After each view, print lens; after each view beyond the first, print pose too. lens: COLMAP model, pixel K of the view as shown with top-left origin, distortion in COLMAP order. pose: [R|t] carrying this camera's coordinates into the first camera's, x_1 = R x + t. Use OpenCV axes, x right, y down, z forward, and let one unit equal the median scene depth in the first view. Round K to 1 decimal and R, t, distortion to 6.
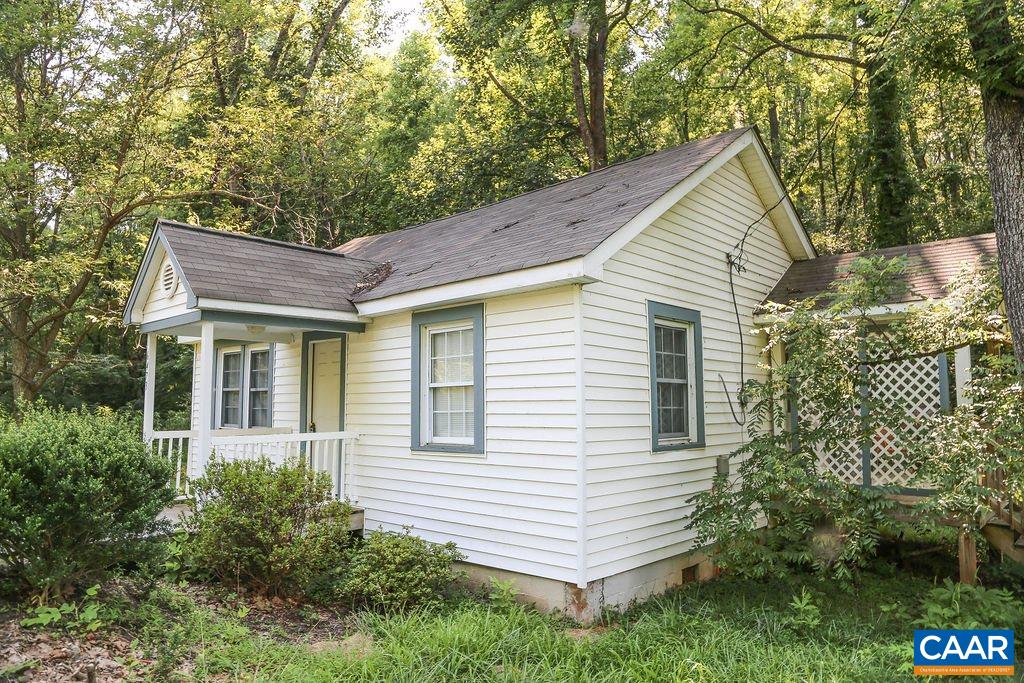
lens RADIAL K [[700.2, 0, 506.7], [0, 700.2, 339.6], [0, 0, 1]] dist [-0.122589, 0.075015]
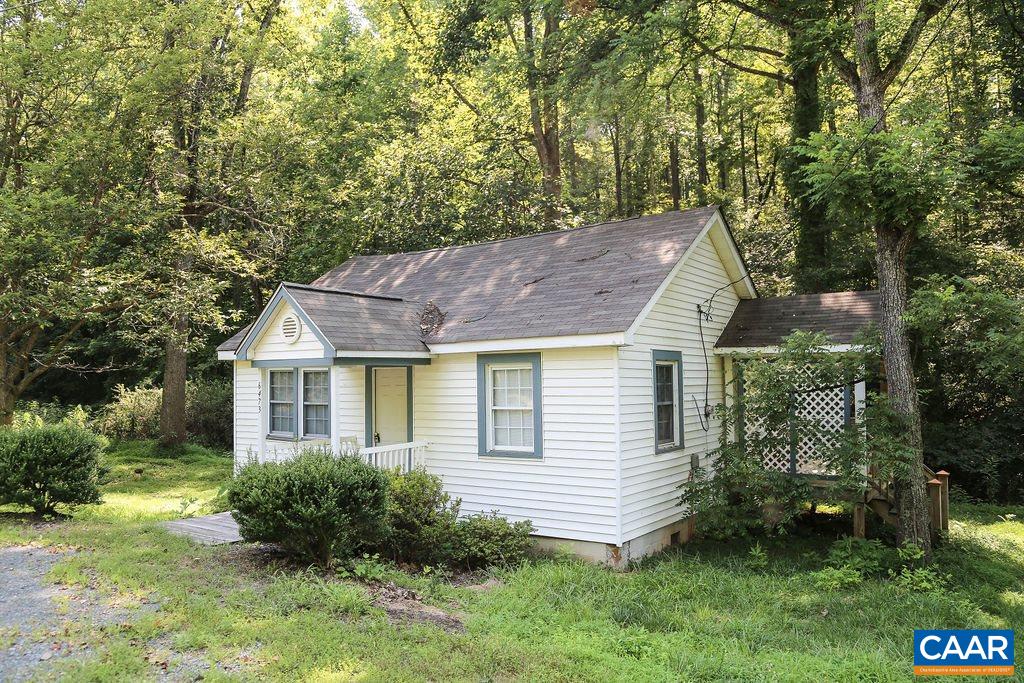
lens RADIAL K [[778.2, 0, 512.0], [0, 778.2, 341.5], [0, 0, 1]] dist [-0.098411, 0.099530]
pose [[0.988191, 0.000043, 0.153225, -0.310174], [-0.007320, 0.998871, 0.046929, -0.137793], [-0.153050, -0.047496, 0.987076, -0.504530]]
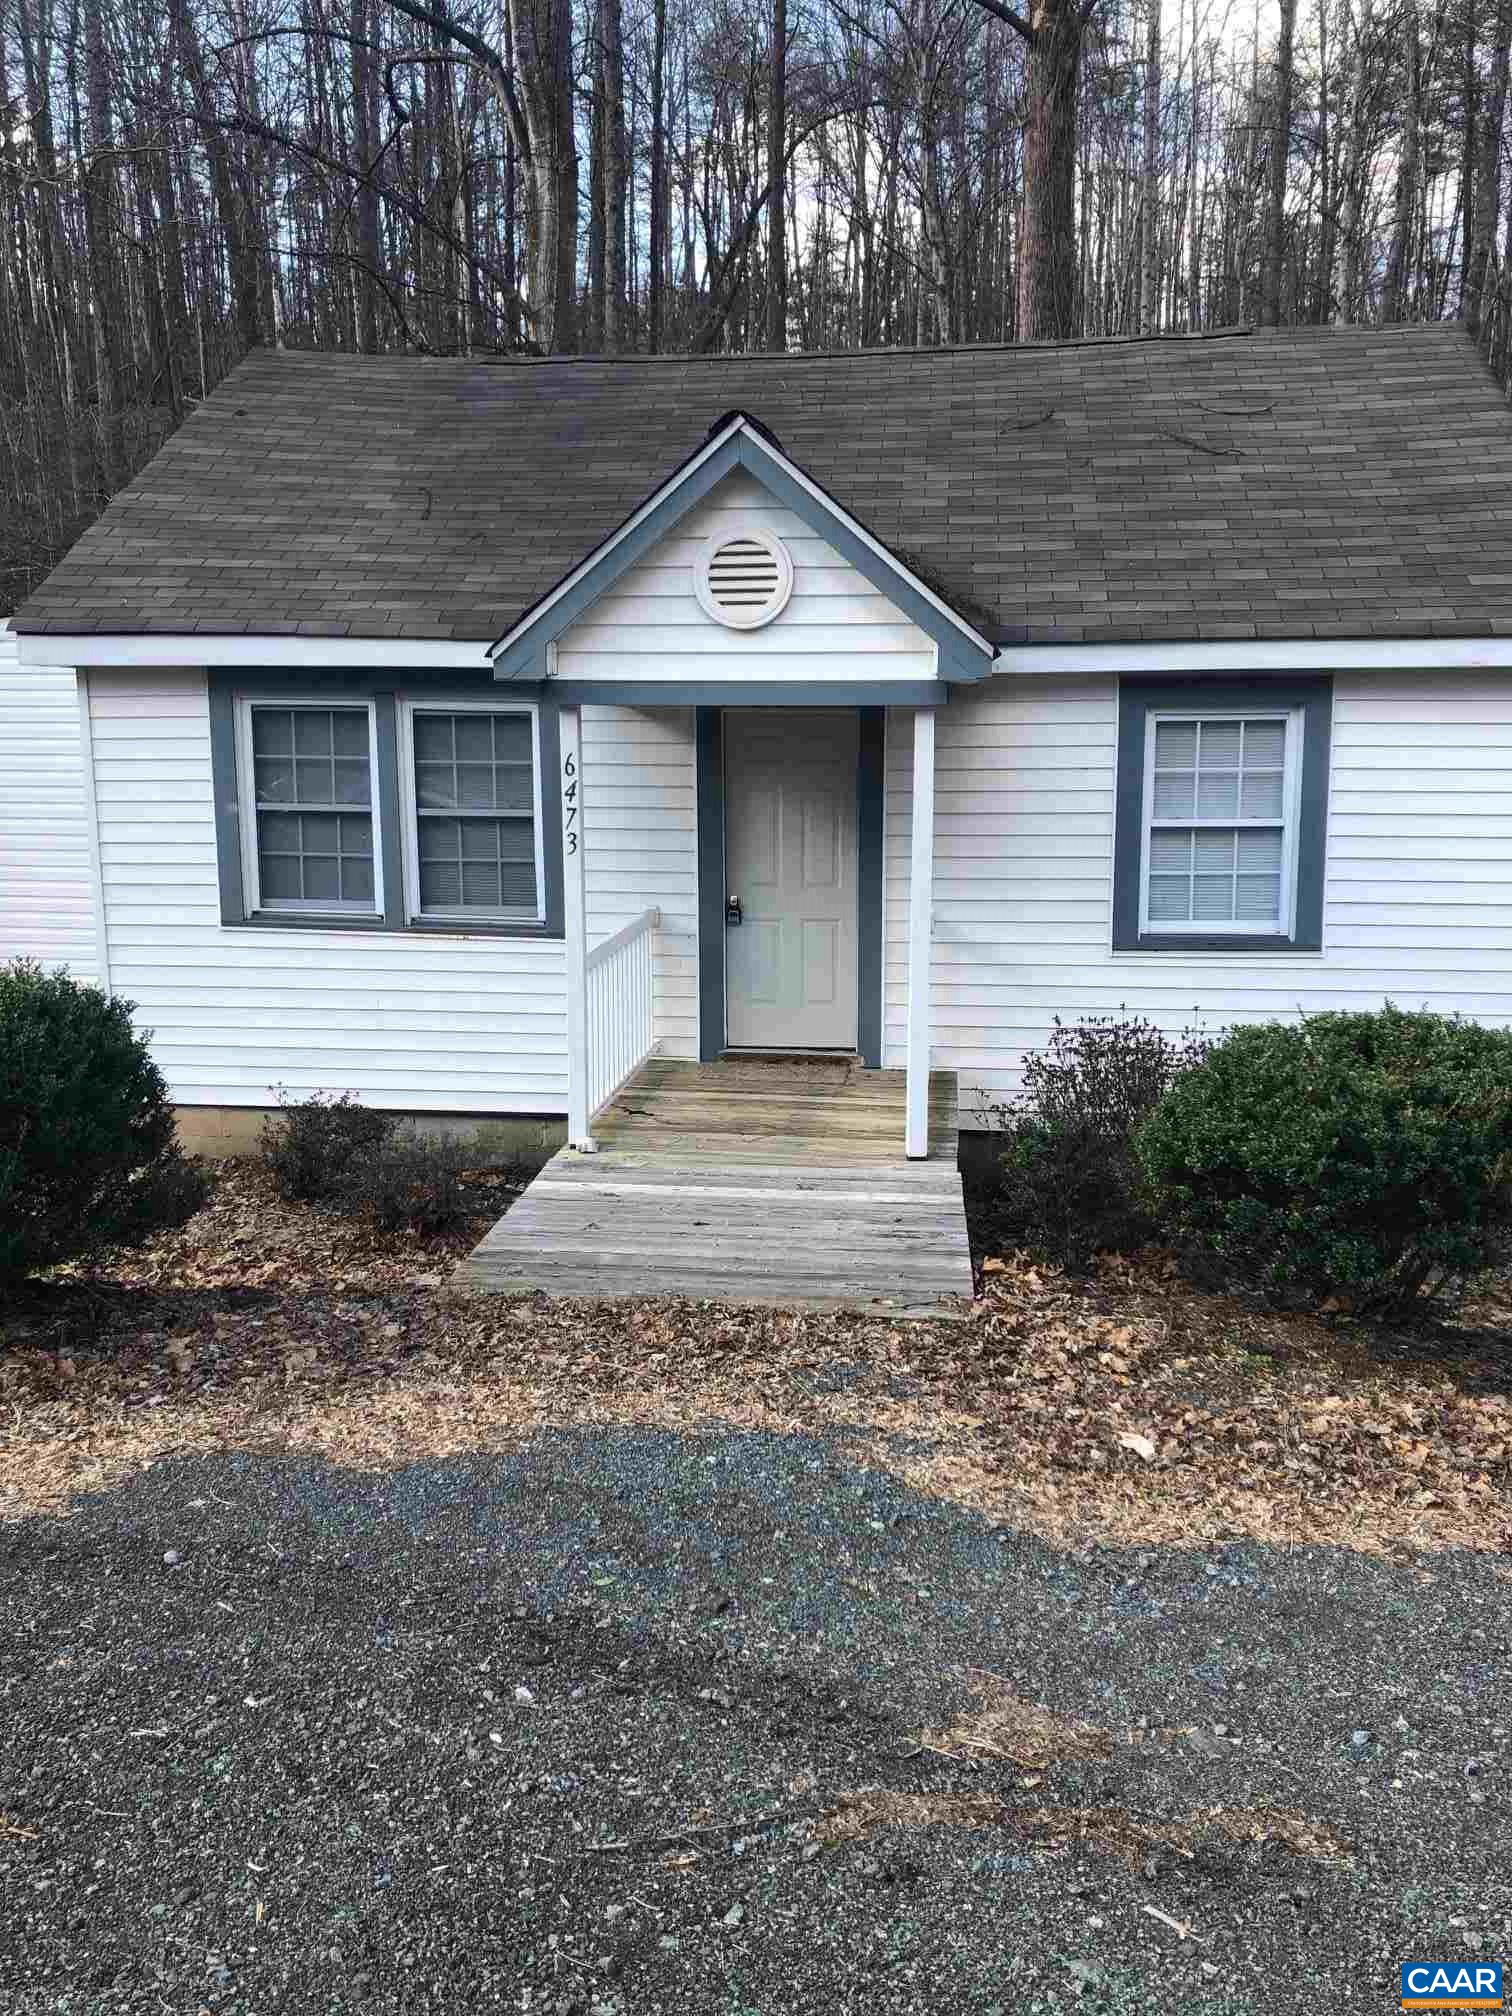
lens RADIAL K [[1653.9, 0, 756.0], [0, 1653.9, 1008.0], [0, 0, 1]] dist [0.004465, 0.002844]
pose [[0.801976, -0.095937, 0.589602, -1.101478], [-0.061247, 0.968612, 0.240916, -0.080241], [-0.594208, -0.229320, 0.770927, 0.204596]]
